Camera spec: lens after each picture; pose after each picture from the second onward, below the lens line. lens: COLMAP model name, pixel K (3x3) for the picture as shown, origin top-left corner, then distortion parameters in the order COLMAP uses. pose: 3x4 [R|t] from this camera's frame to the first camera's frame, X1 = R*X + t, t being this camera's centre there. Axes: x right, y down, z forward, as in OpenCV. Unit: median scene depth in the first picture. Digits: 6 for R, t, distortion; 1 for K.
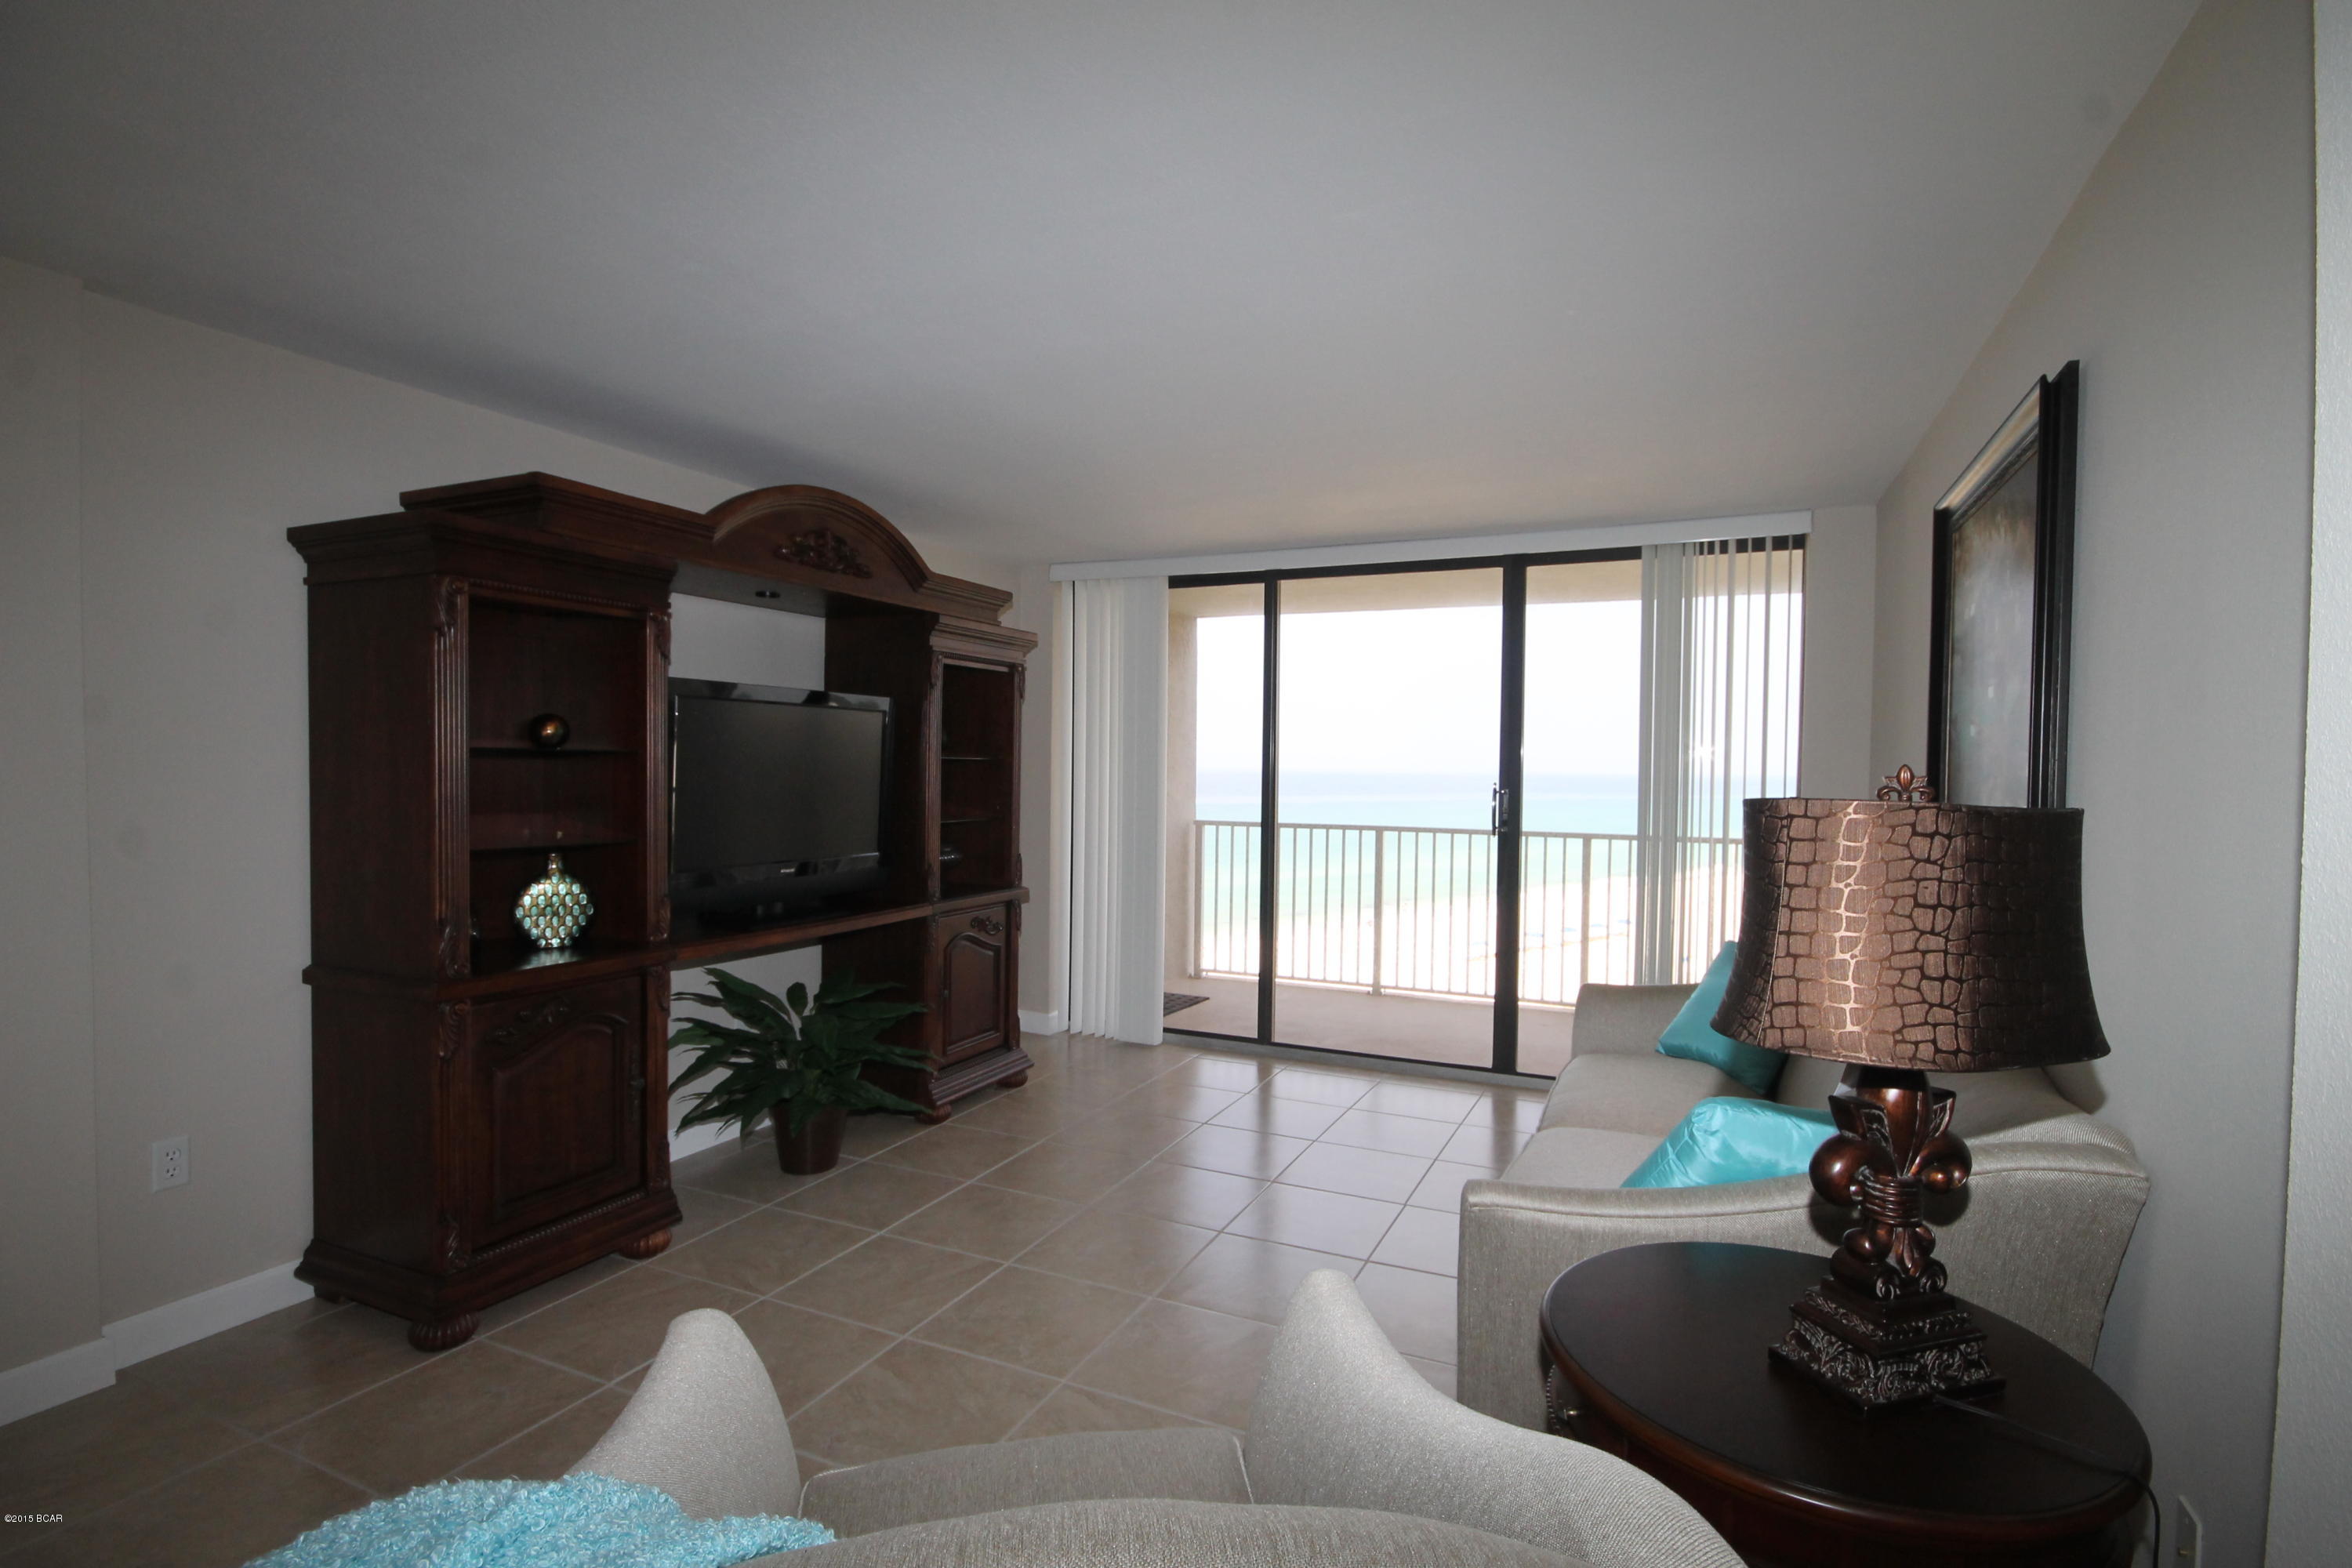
lens RADIAL K [[1108.7, 0, 1194.2], [0, 1108.7, 790.1], [0, 0, 1]] dist [0.002105, -0.009966]
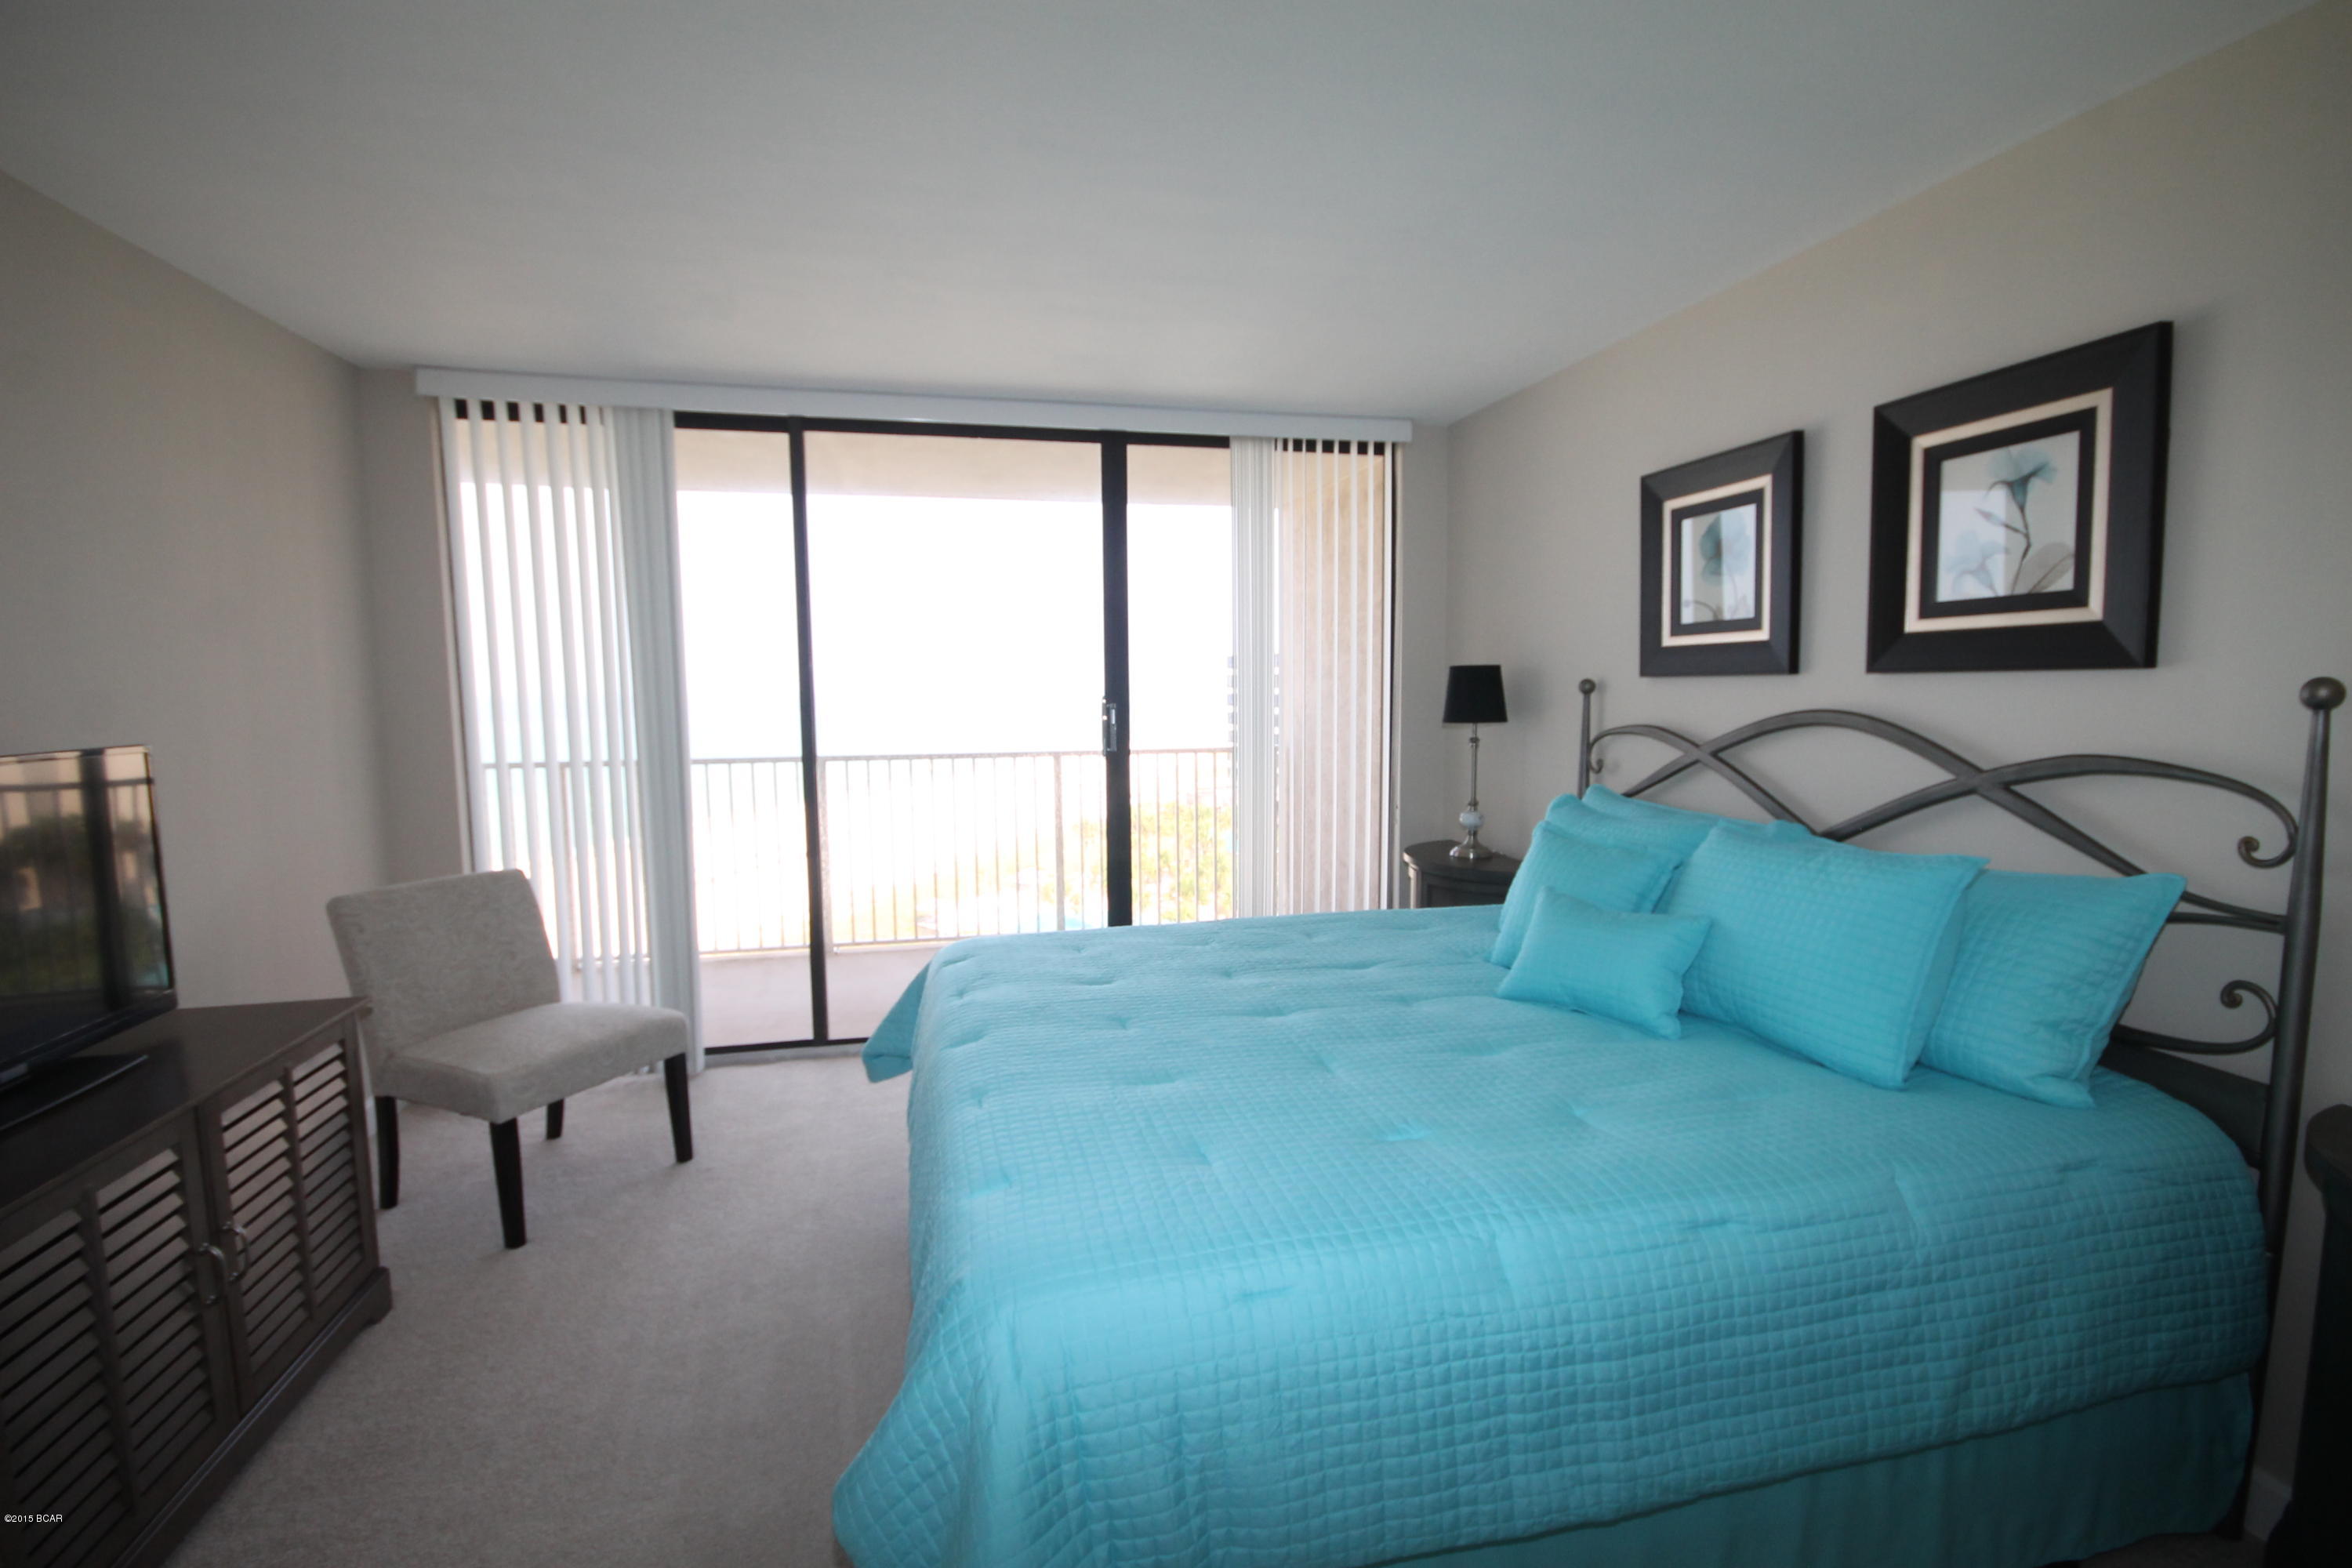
lens RADIAL K [[1108.7, 0, 1187.0], [0, 1108.7, 797.6], [0, 0, 1]] dist [0.002105, -0.009966]
pose [[0.796366, -0.078566, 0.599690, -0.188708], [0.033201, 0.995711, 0.086359, 0.000784], [-0.603902, -0.048863, 0.795559, 0.235906]]
